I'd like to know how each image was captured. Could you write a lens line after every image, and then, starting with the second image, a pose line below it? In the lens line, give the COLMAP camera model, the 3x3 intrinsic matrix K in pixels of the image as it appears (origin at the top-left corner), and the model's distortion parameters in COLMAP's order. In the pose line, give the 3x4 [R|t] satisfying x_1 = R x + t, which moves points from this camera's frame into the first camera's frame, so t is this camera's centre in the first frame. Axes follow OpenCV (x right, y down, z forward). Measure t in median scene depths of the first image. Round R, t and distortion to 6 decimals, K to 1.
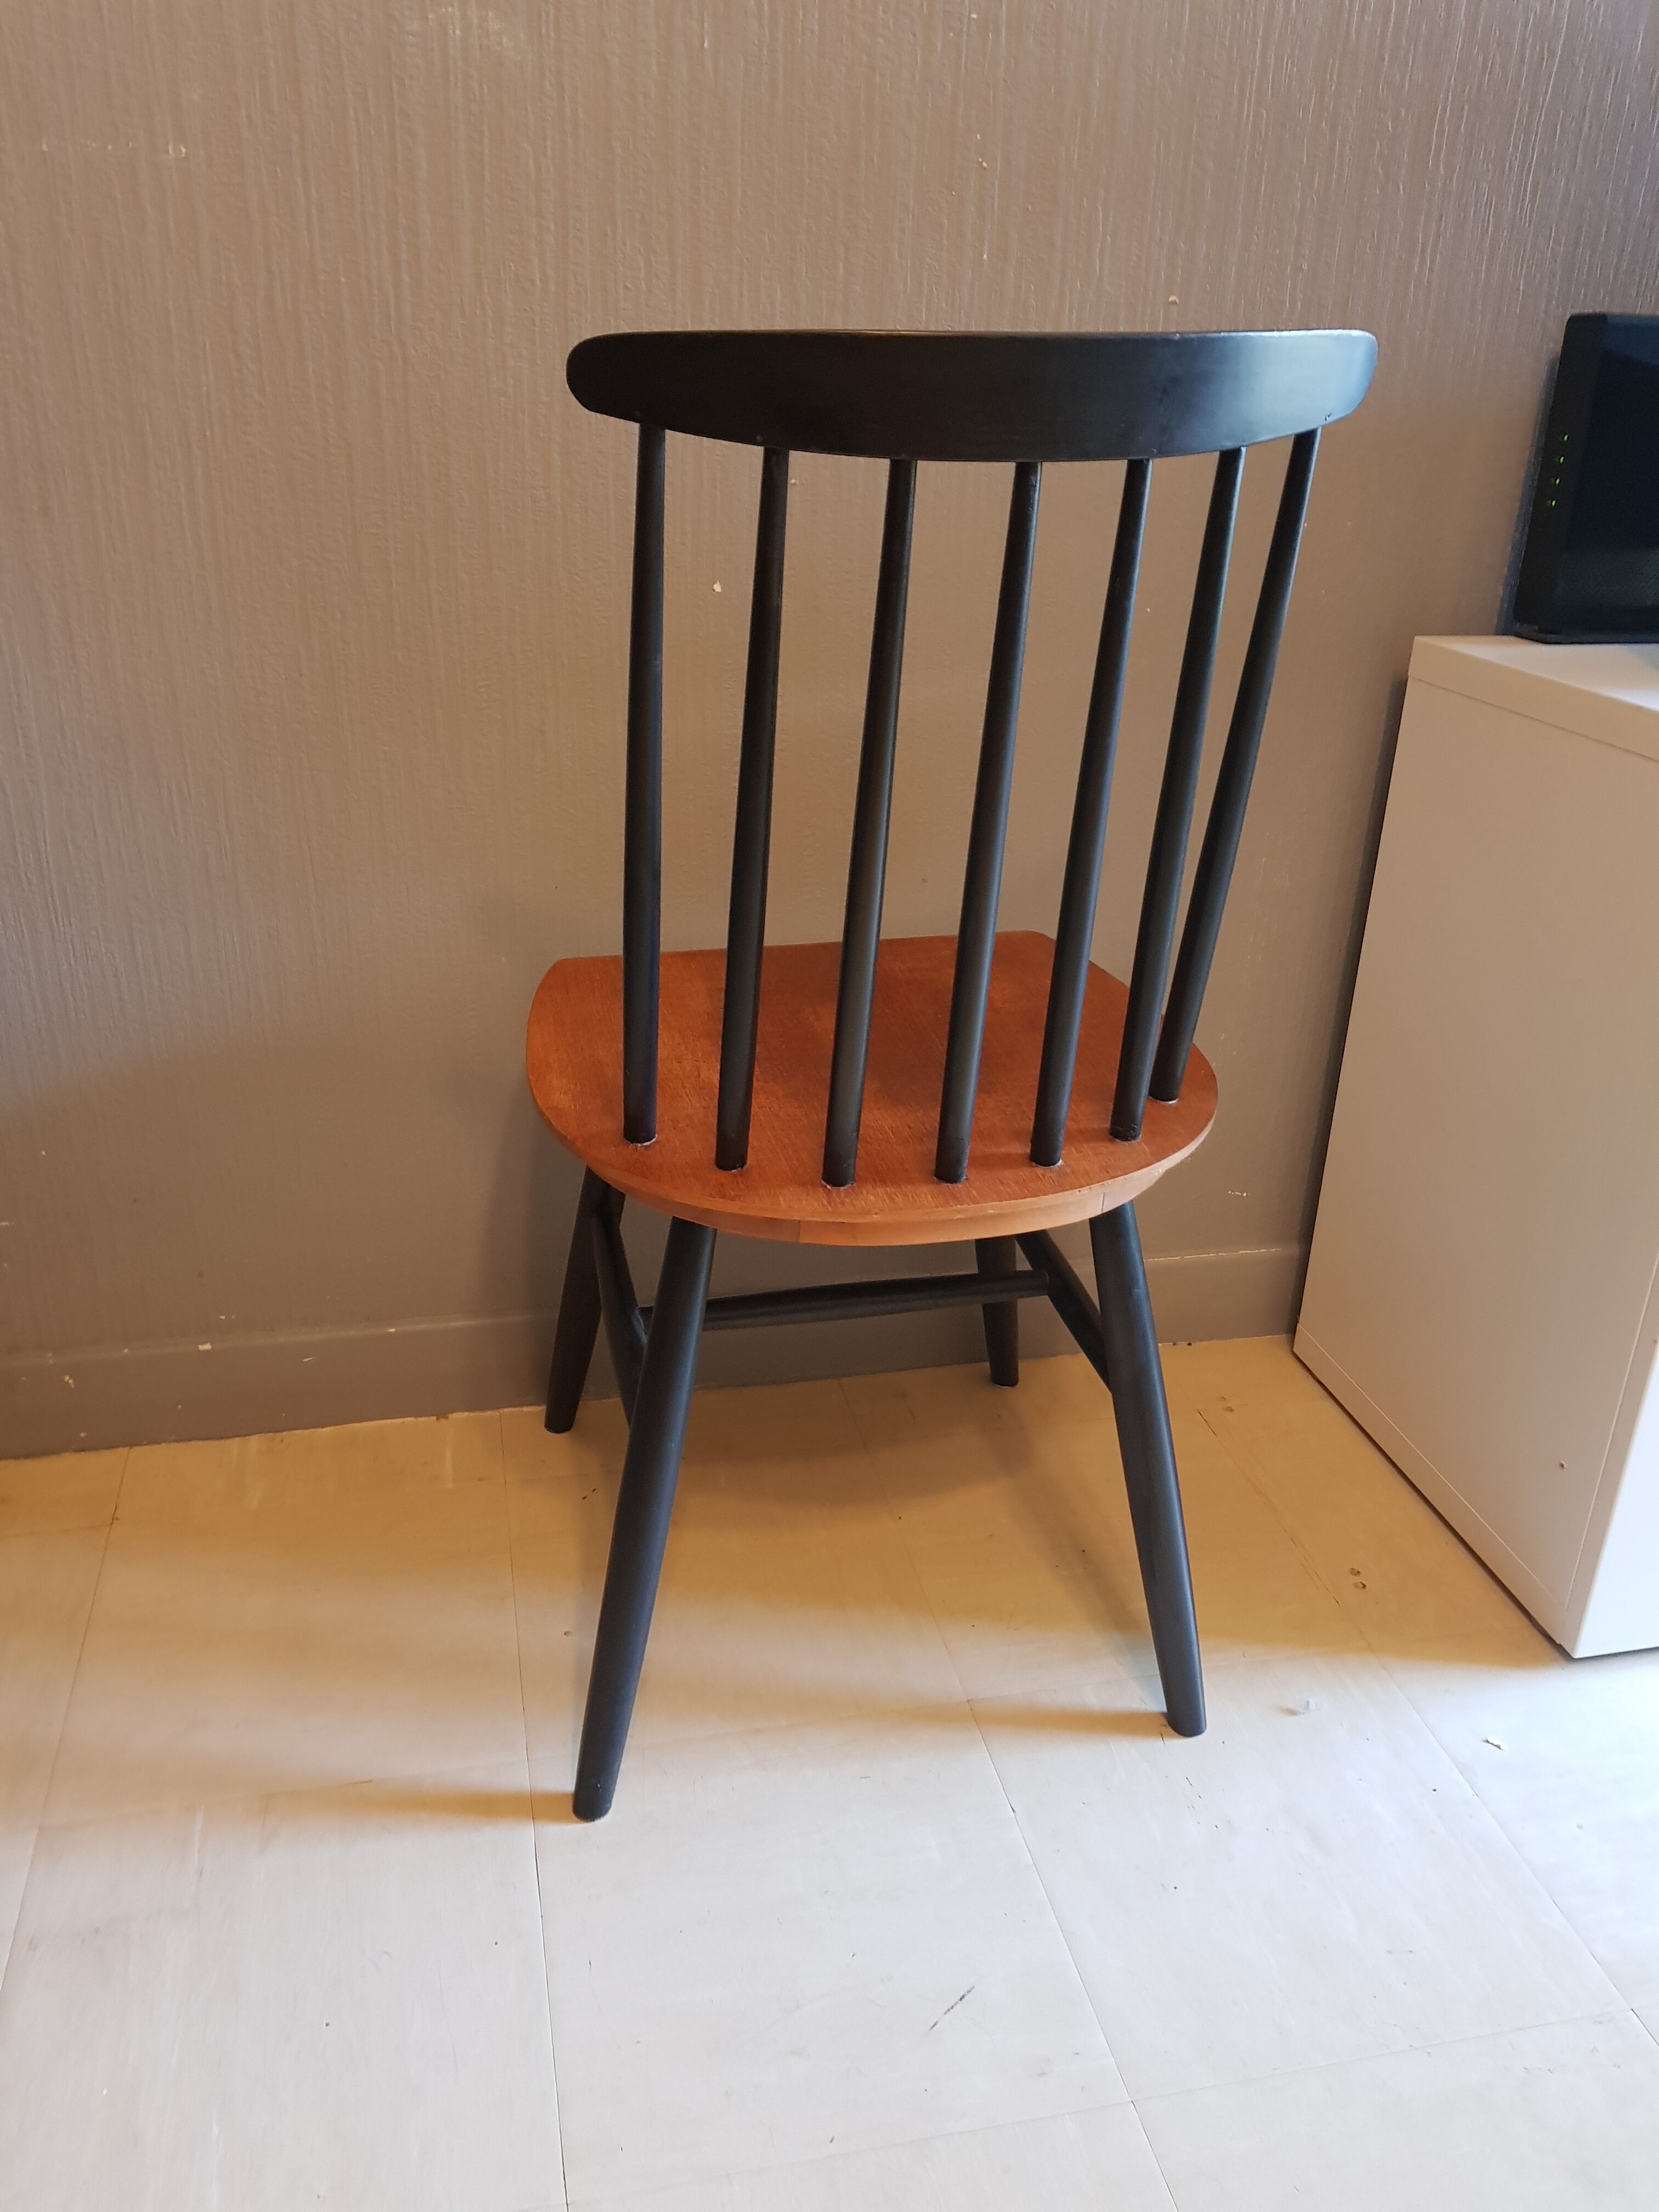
lens RADIAL K [[1757.9, 0, 812.3], [0, 1757.9, 1105.2], [0, 0, 1]] dist [0.012283, -0.021620]
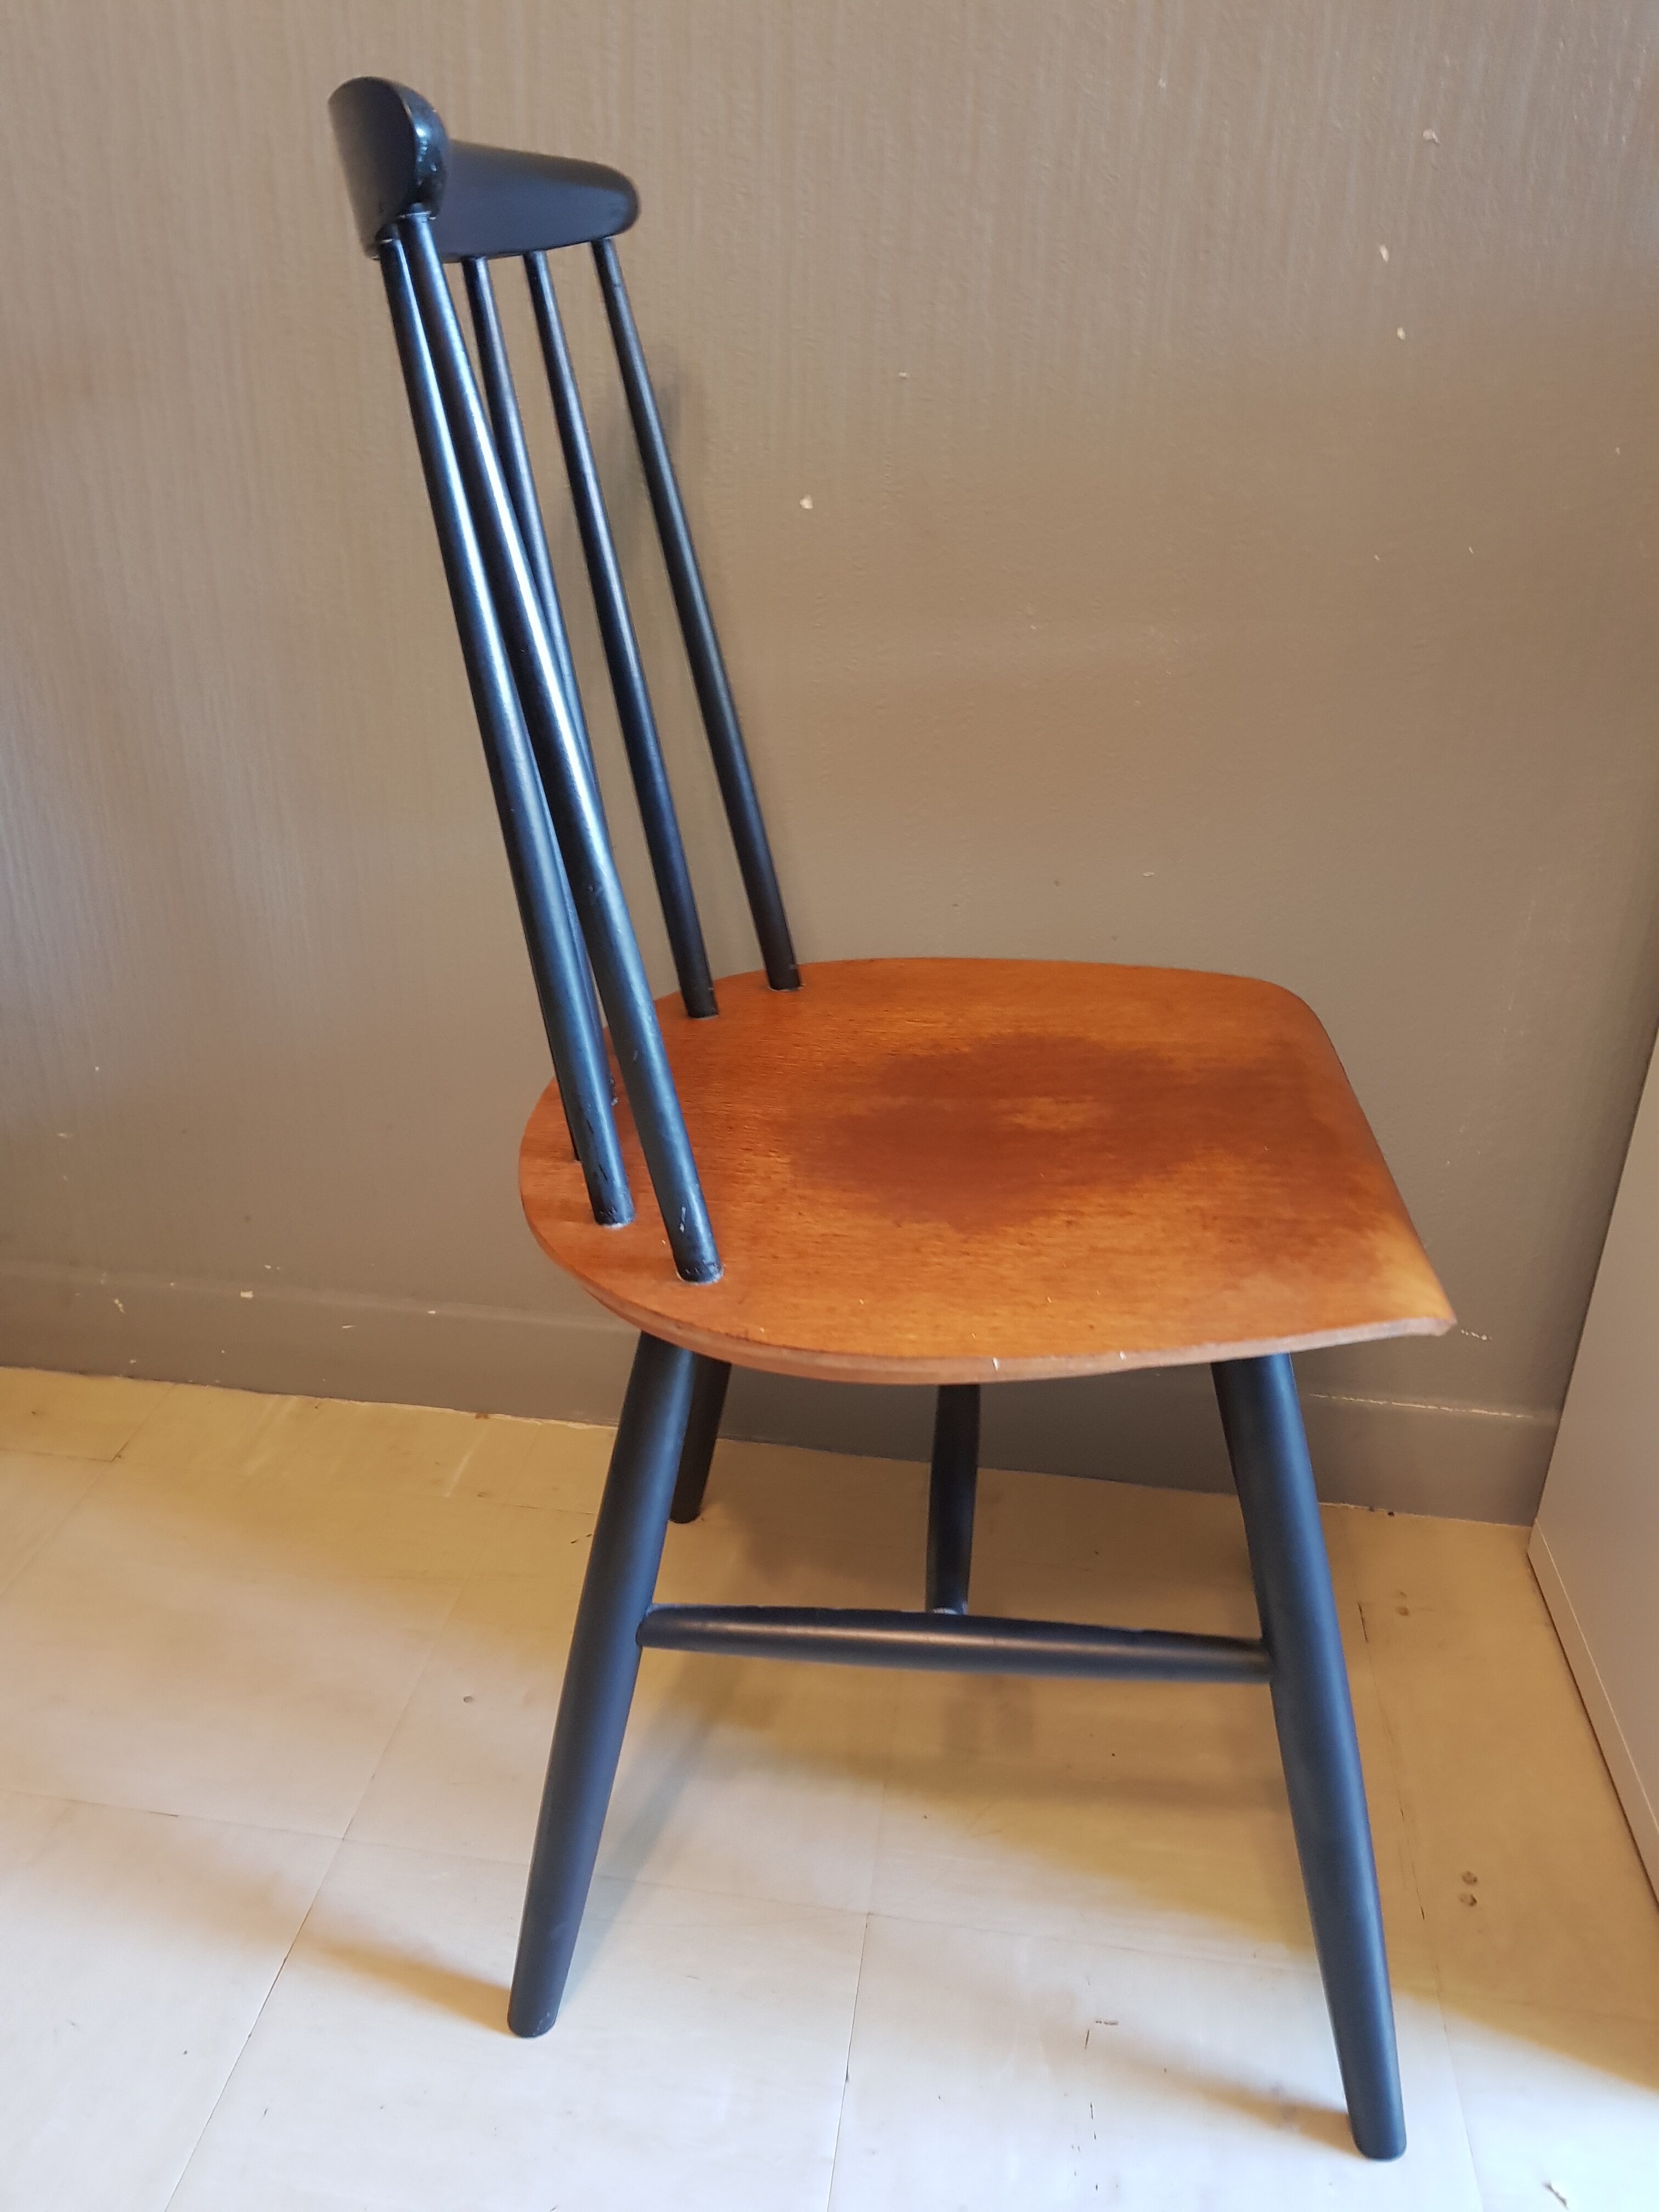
lens RADIAL K [[1757.9, 0, 809.5], [0, 1757.9, 1093.0], [0, 0, 1]] dist [0.012283, -0.021620]
pose [[0.936220, 0.141063, -0.321859, 0.257791], [-0.140646, 0.989752, 0.024675, -0.040562], [0.322041, 0.022167, 0.946466, 0.225980]]
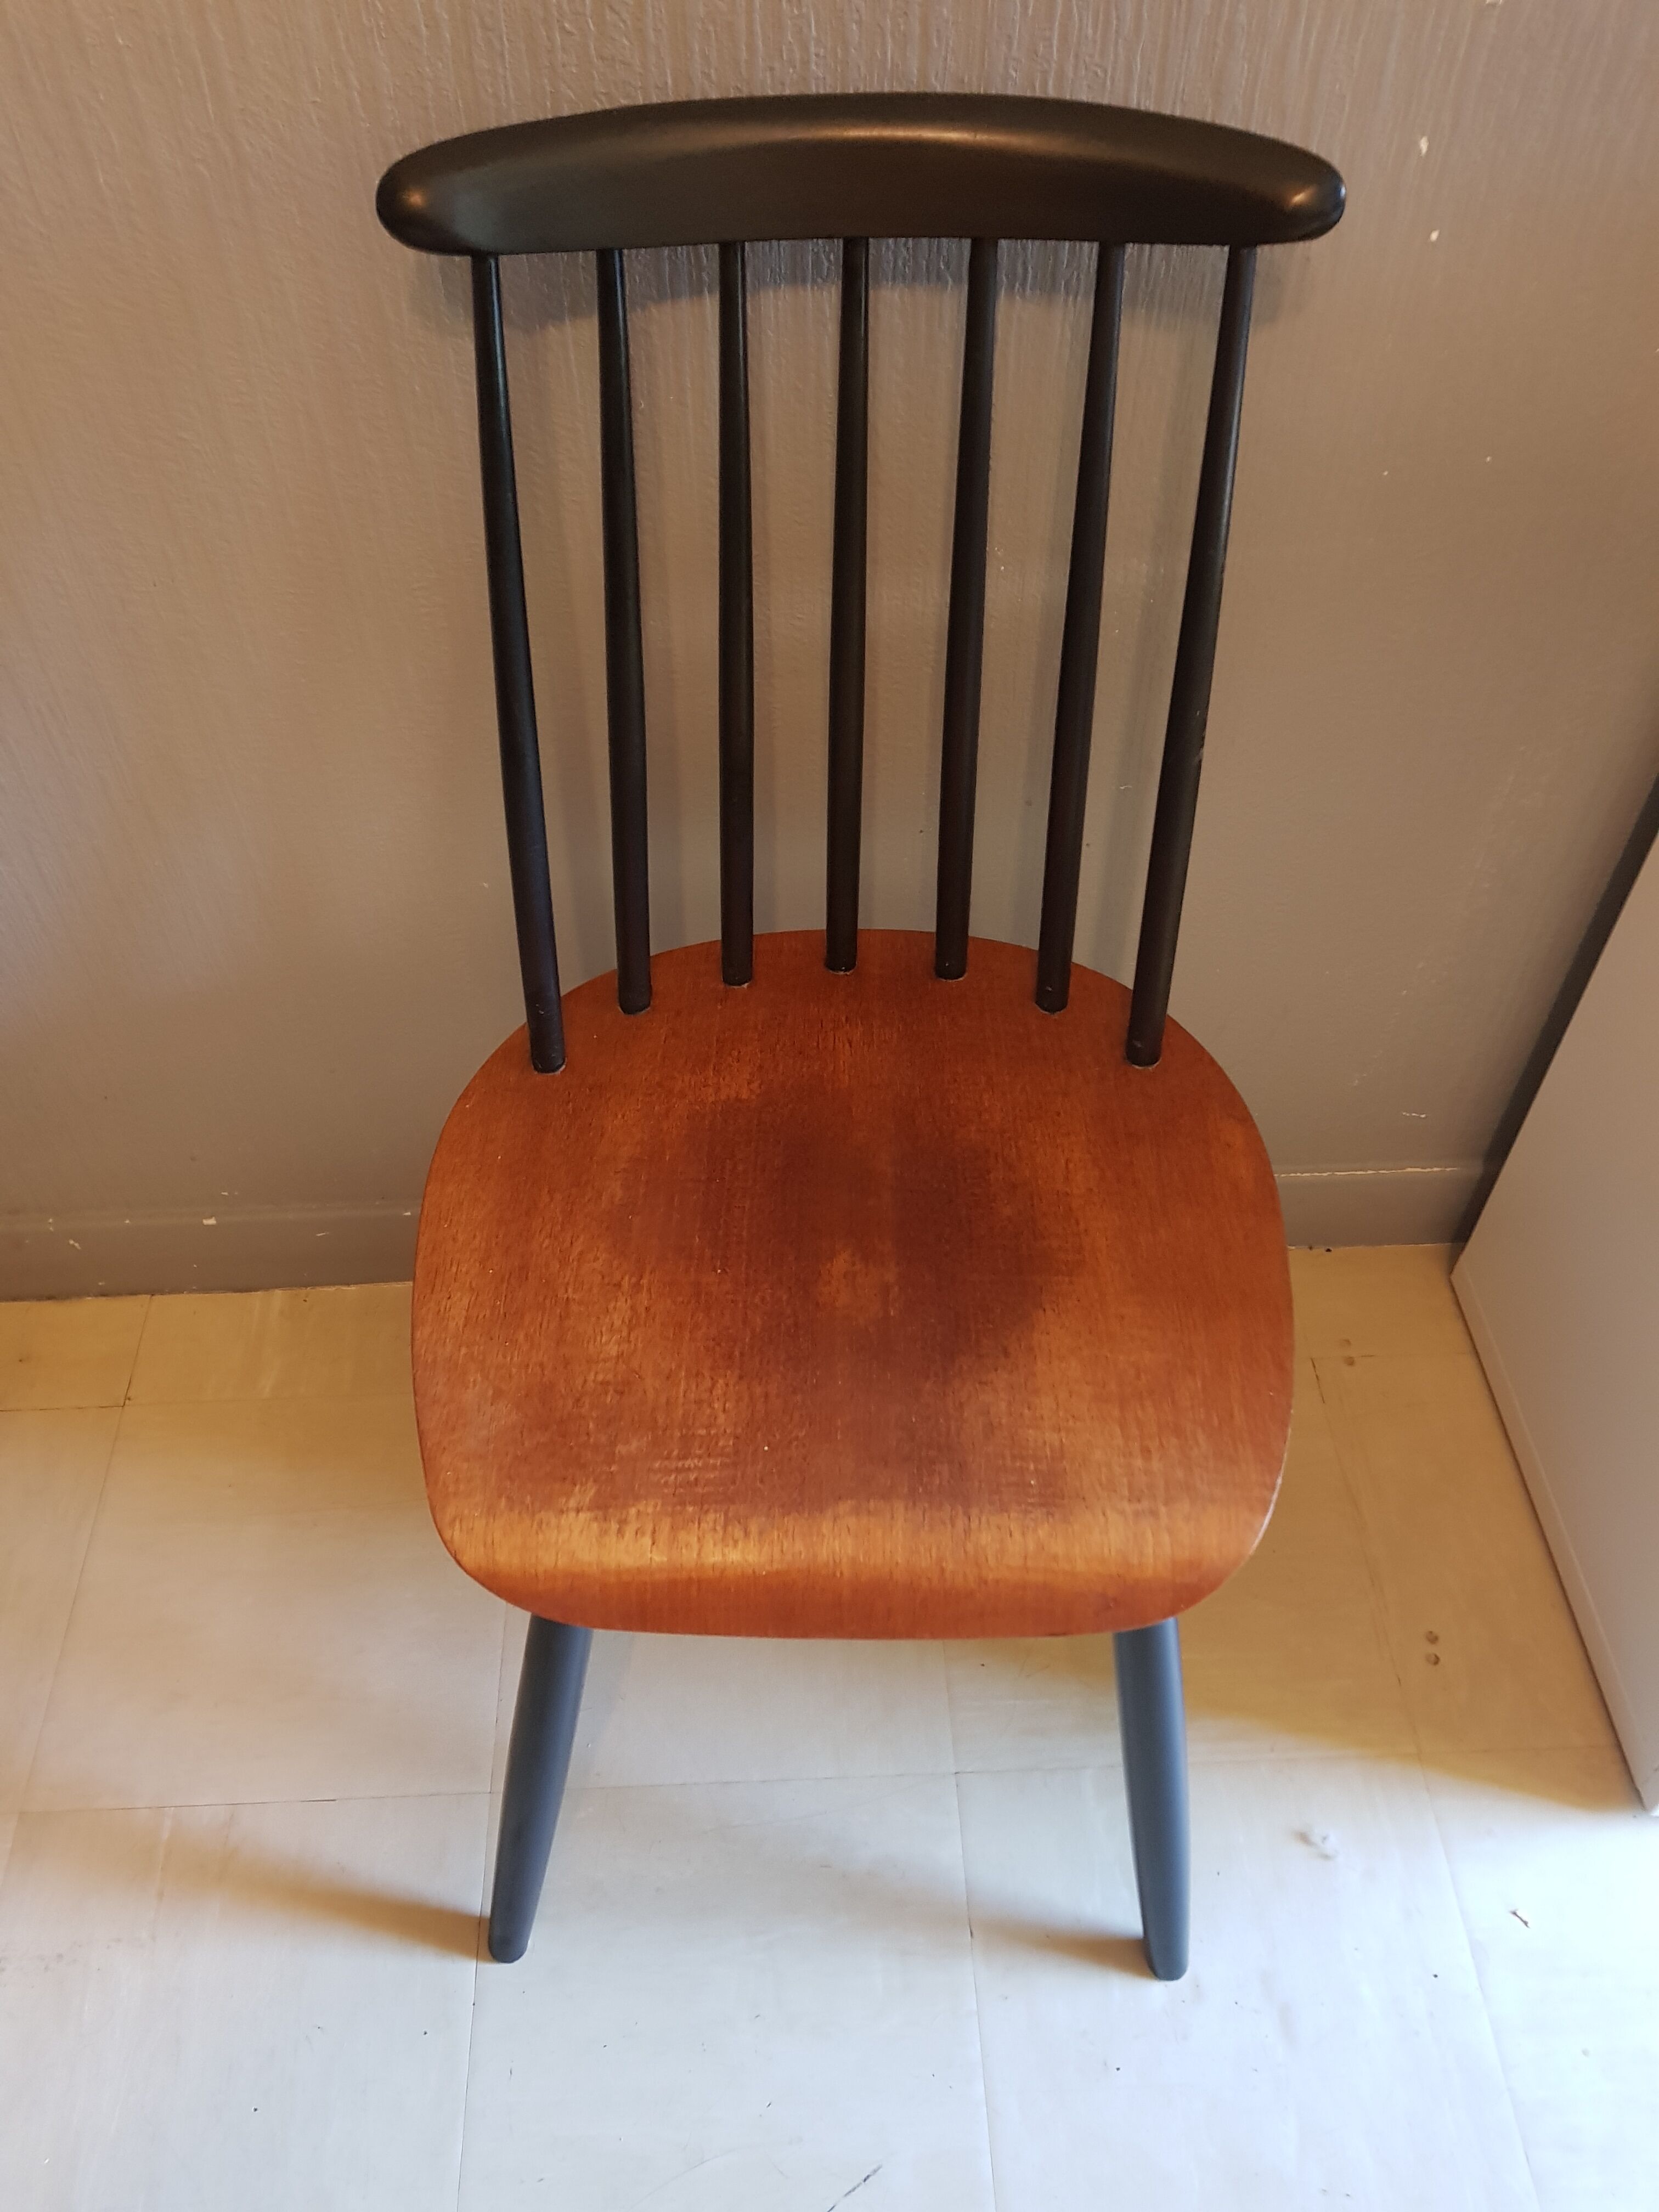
lens RADIAL K [[1757.9, 0, 822.2], [0, 1757.9, 1109.2], [0, 0, 1]] dist [0.012283, -0.021620]
pose [[0.985067, 0.106889, -0.134976, 0.103576], [-0.040404, 0.905574, 0.422259, -0.363371], [0.167365, -0.410500, 0.896370, 0.280394]]
